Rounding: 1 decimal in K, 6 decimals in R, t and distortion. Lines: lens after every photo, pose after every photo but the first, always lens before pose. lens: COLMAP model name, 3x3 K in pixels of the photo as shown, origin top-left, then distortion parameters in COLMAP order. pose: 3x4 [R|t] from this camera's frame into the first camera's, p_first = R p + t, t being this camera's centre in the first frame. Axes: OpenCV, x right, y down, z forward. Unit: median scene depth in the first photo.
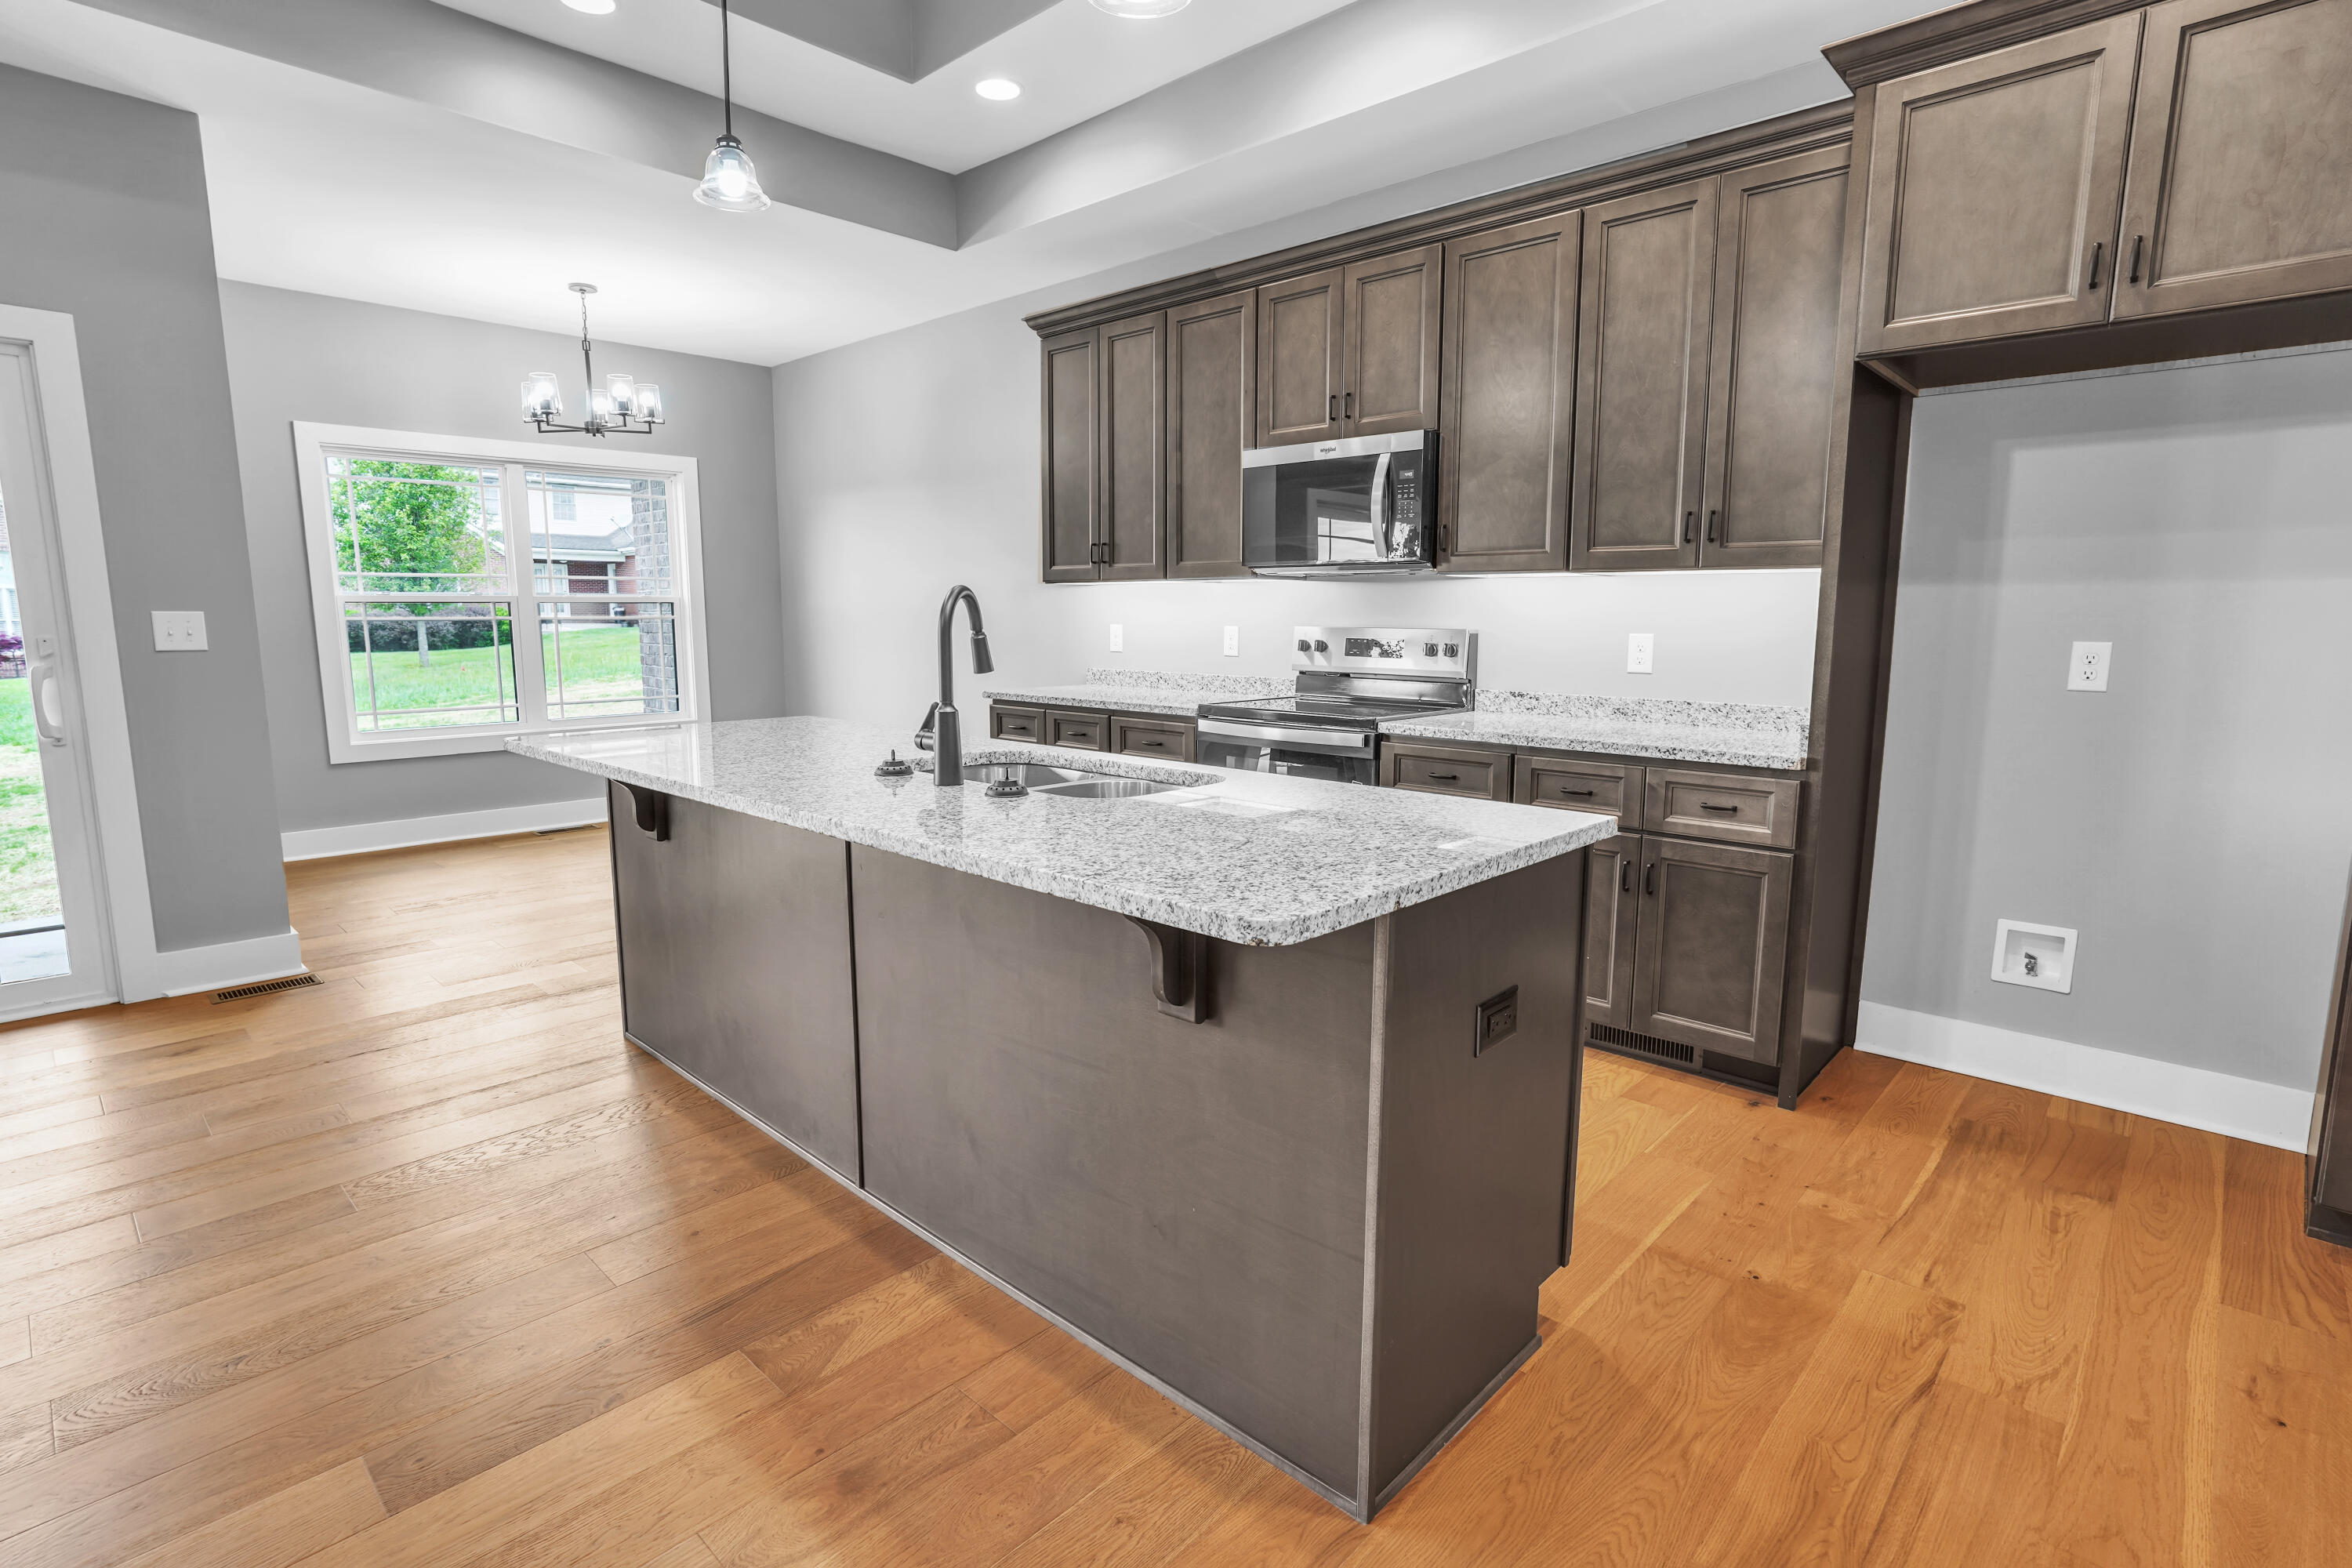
lens RADIAL K [[1127.8, 0, 1181.1], [0, 1127.8, 772.3], [0, 0, 1]] dist [-0.030789, 0.015665]
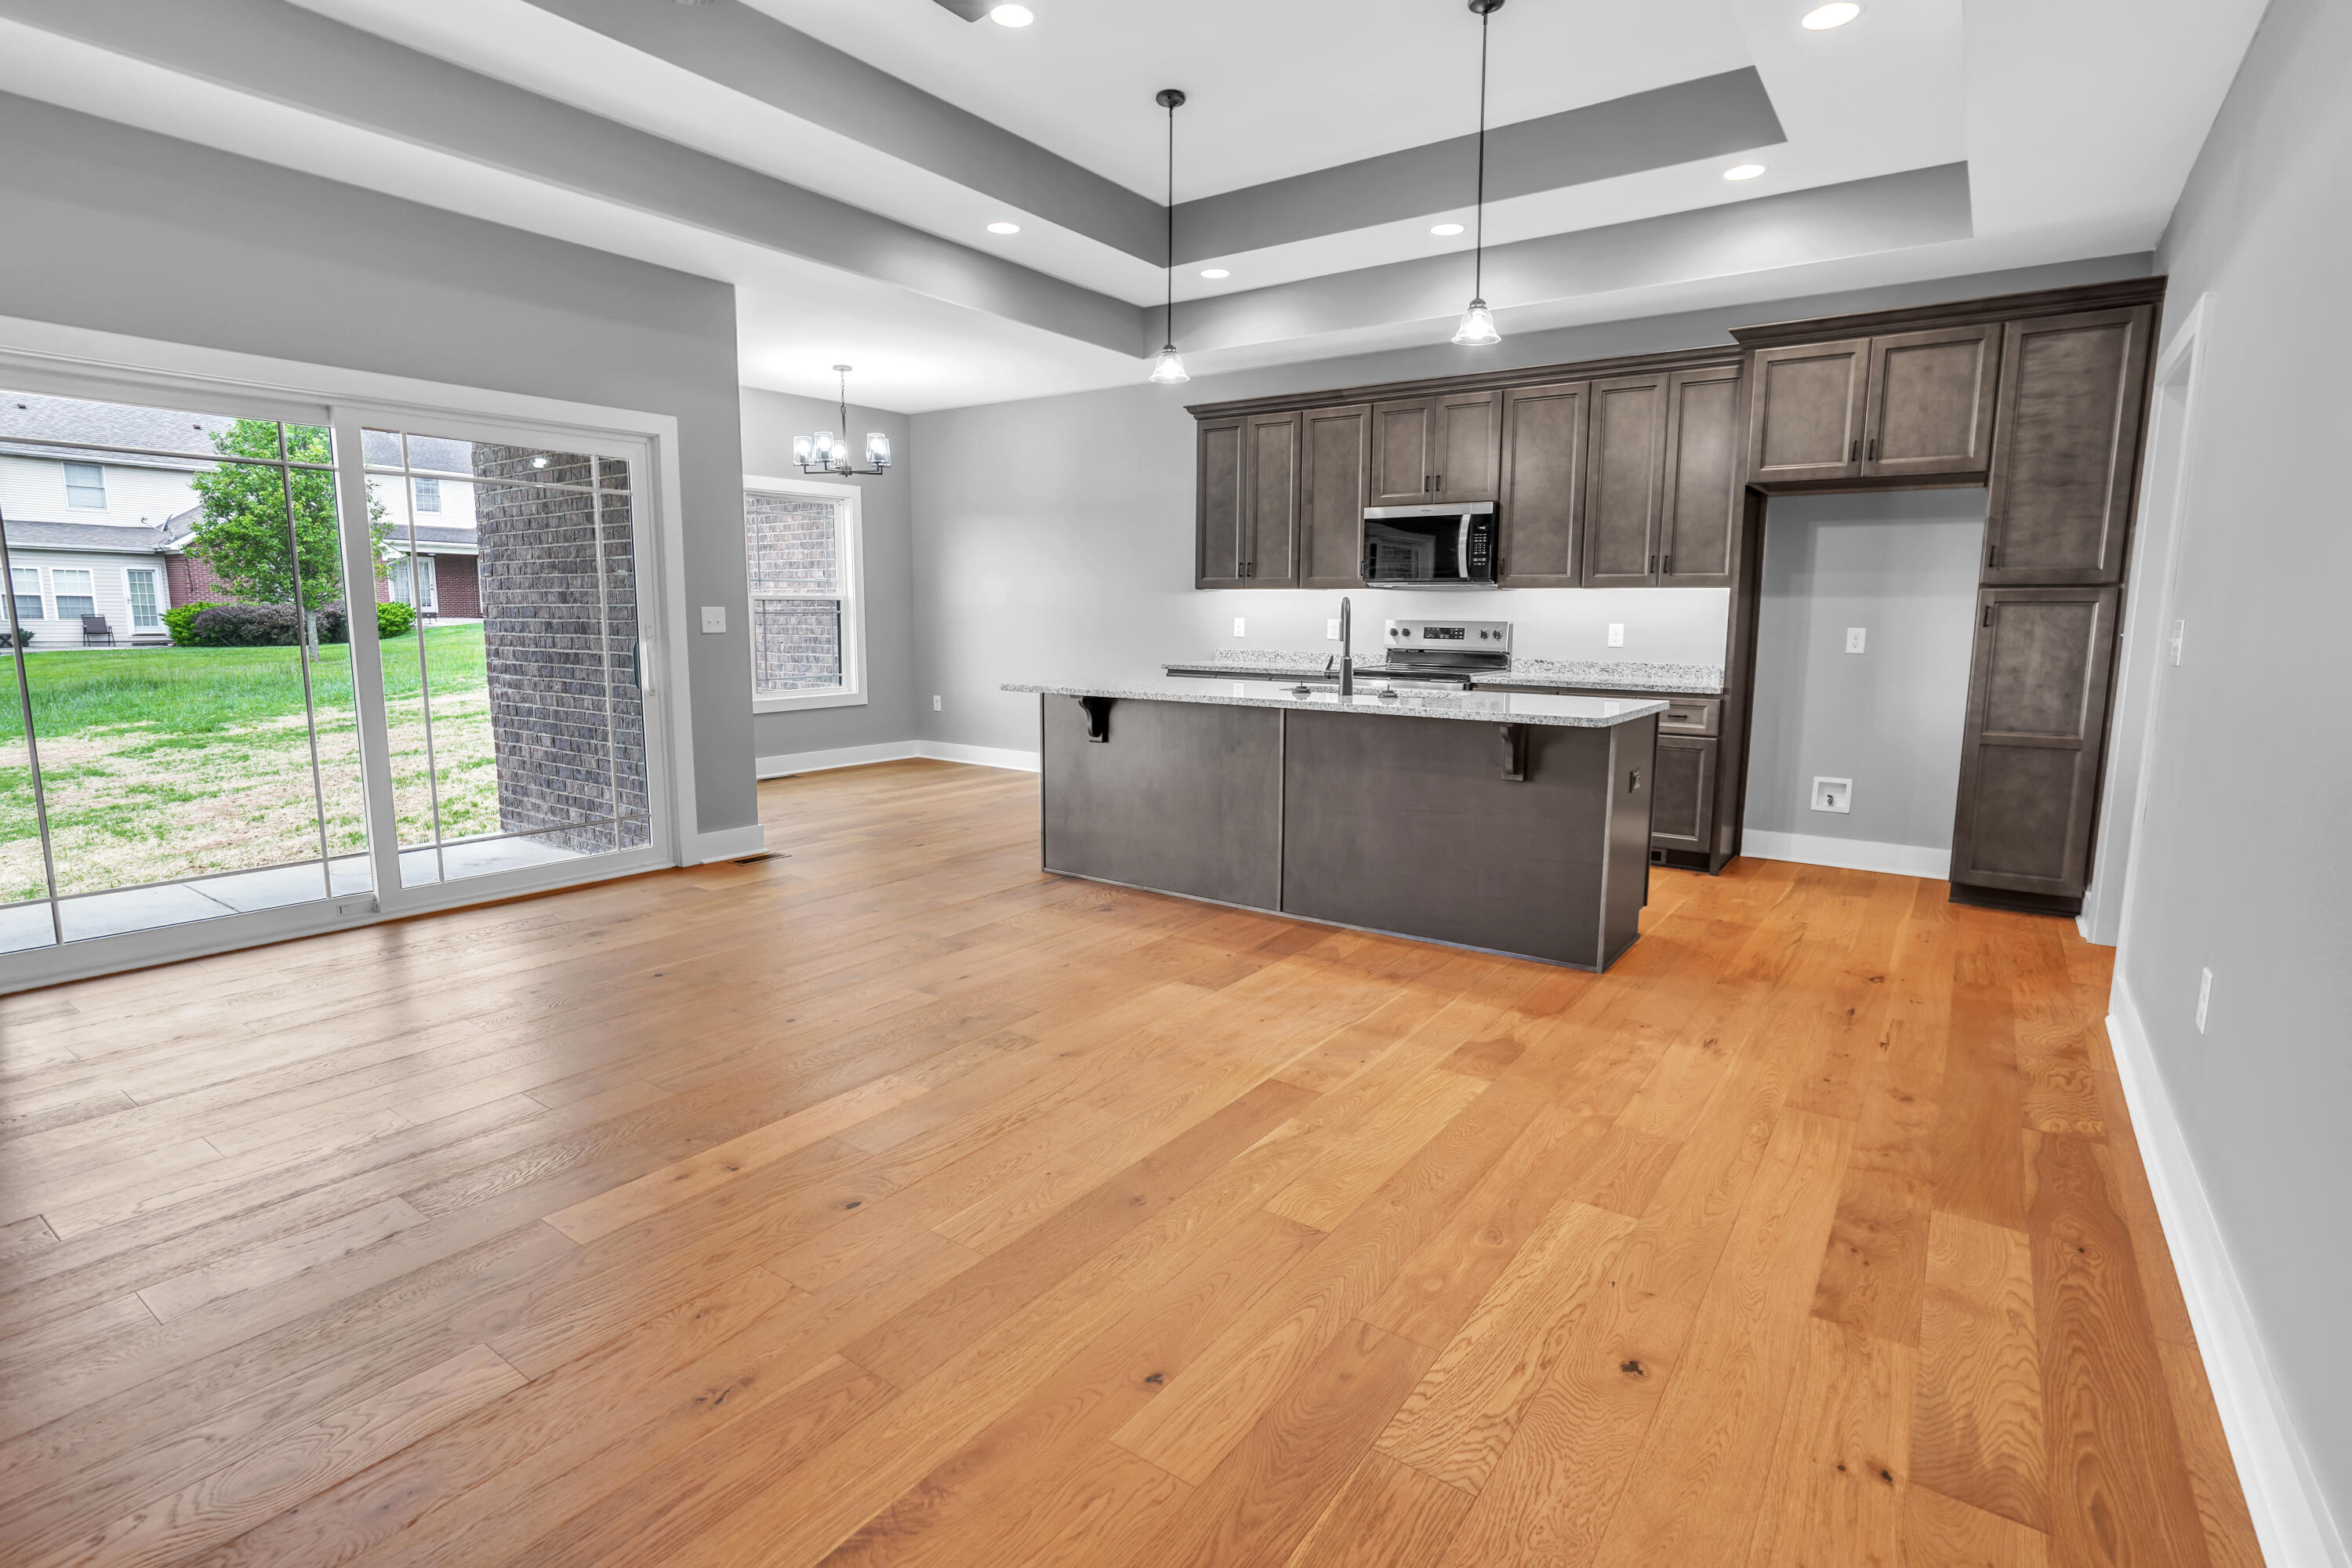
lens RADIAL K [[1127.8, 0, 1187.0], [0, 1127.8, 767.8], [0, 0, 1]] dist [-0.030789, 0.015665]
pose [[0.989827, -0.016688, 0.141296, -0.529207], [0.016737, 0.999860, 0.000839, 0.090948], [-0.141290, 0.001534, 0.989967, -0.655806]]
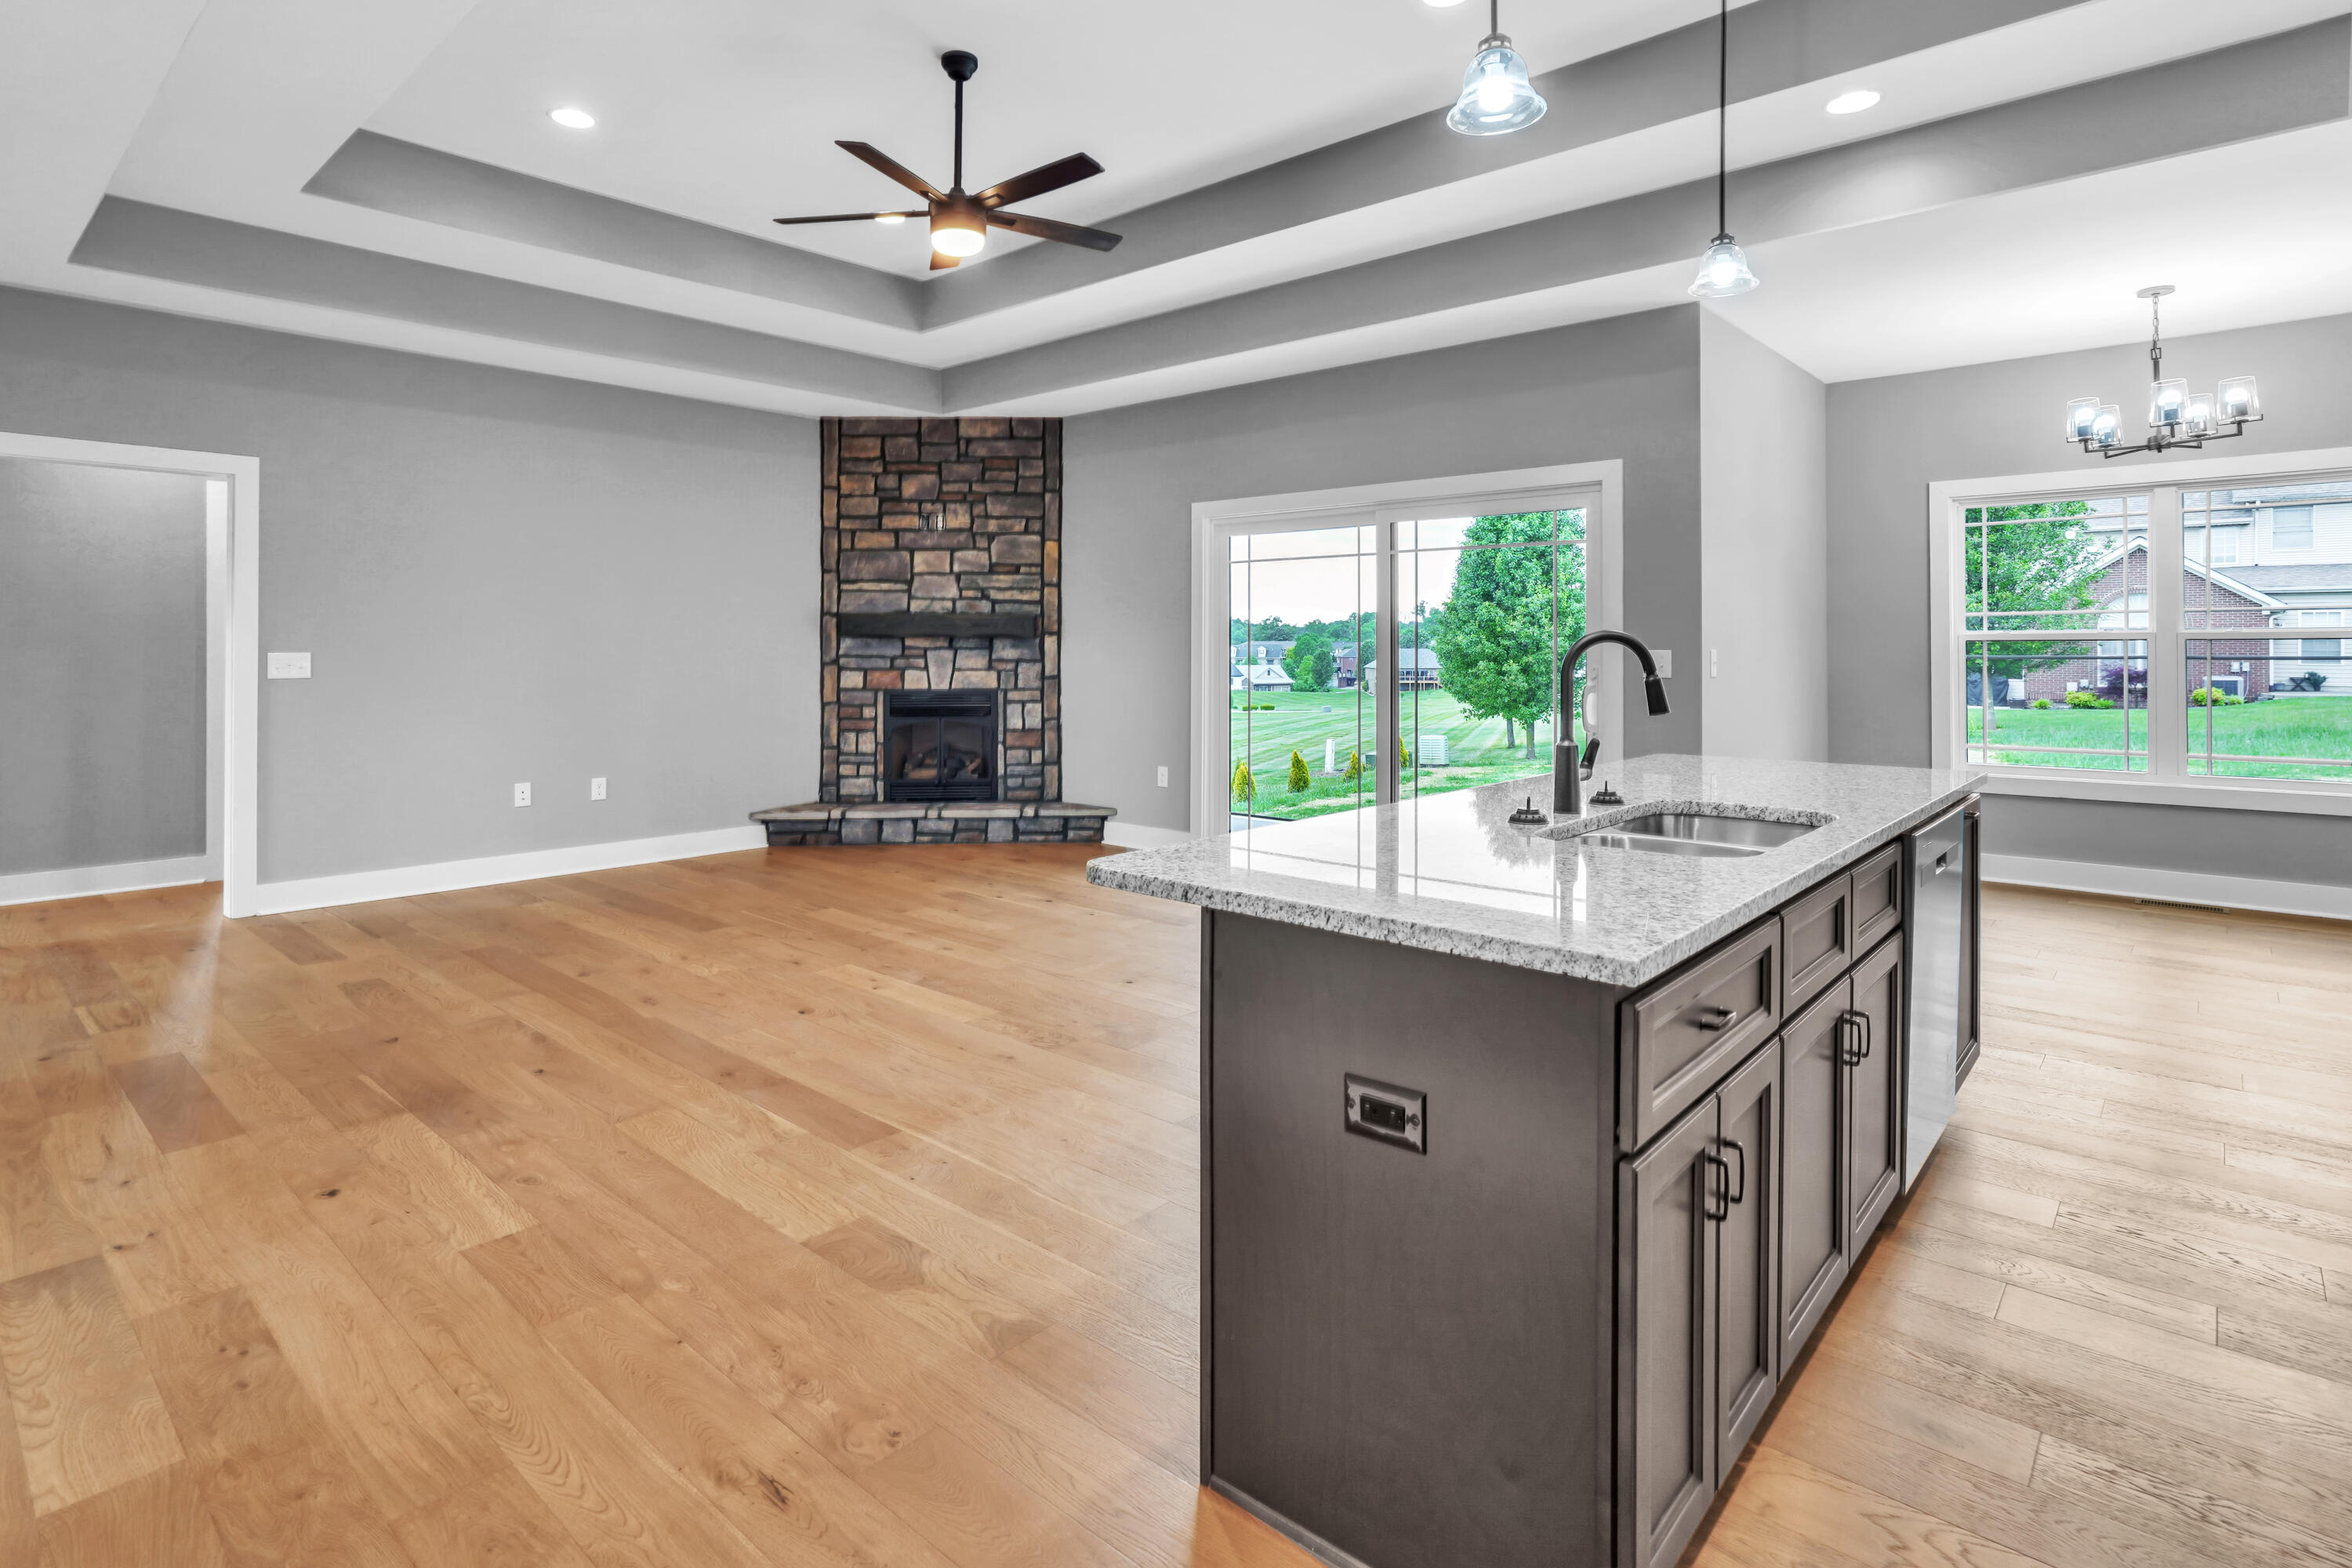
lens RADIAL K [[1230.9, 0, 1203.2], [0, 1230.9, 623.0], [0, 0, 1]] dist [-0.022984, 0.011252]
pose [[0.029725, -0.021550, -0.999326, 0.670481], [-0.140931, 0.989690, -0.025535, -0.062997], [0.989573, 0.141595, 0.026381, 0.418658]]
